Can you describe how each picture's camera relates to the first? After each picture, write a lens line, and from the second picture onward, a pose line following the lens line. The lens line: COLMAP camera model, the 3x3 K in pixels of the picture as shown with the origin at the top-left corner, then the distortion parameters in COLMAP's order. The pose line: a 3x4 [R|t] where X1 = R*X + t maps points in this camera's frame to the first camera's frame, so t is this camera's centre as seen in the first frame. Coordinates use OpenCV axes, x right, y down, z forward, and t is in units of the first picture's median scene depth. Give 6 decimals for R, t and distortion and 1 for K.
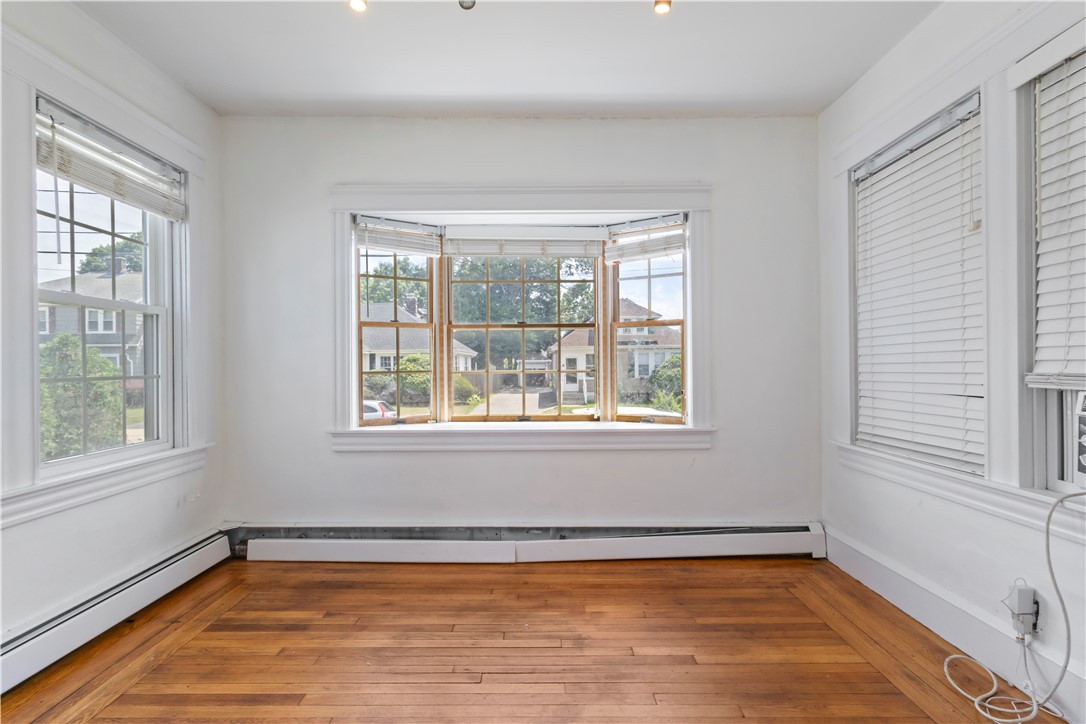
lens RADIAL K [[501.3, 0, 541.4], [0, 501.3, 366.2], [0, 0, 1]] dist [0.000113, 0.000267]
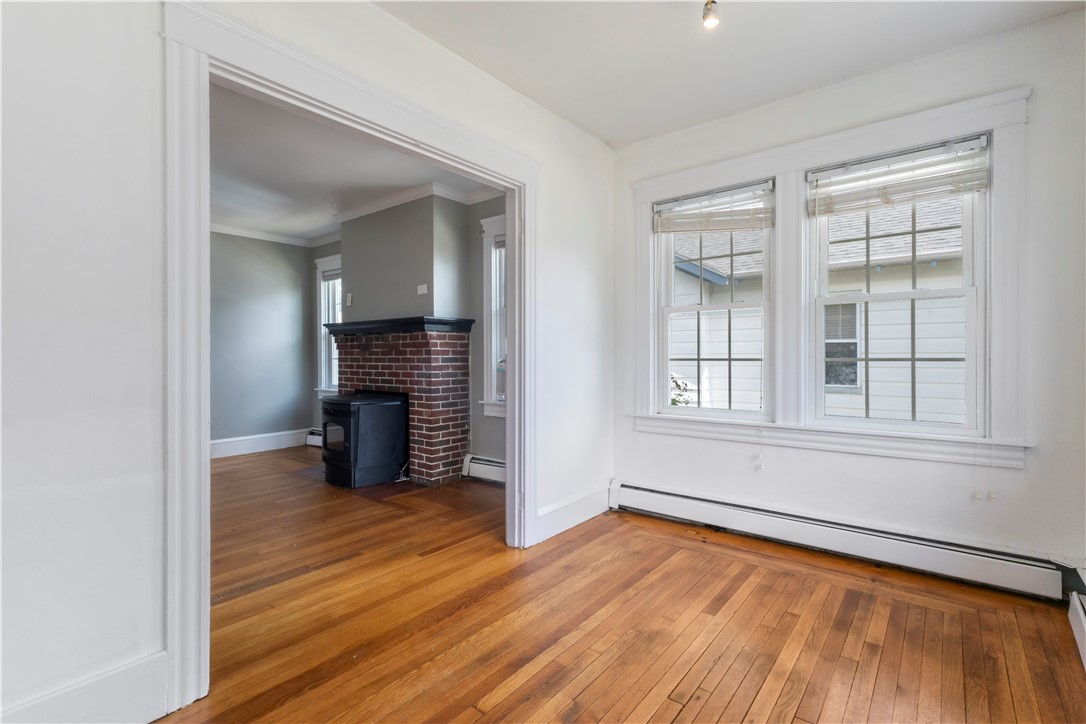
lens RADIAL K [[502.8, 0, 544.2], [0, 502.8, 355.4], [0, 0, 1]] dist [0.001007, 0.000429]
pose [[-0.626114, 0.009500, -0.779673, 0.595312], [0.005767, 0.999955, 0.007553, 0.000205], [0.779710, 0.000233, -0.626141, 1.144573]]
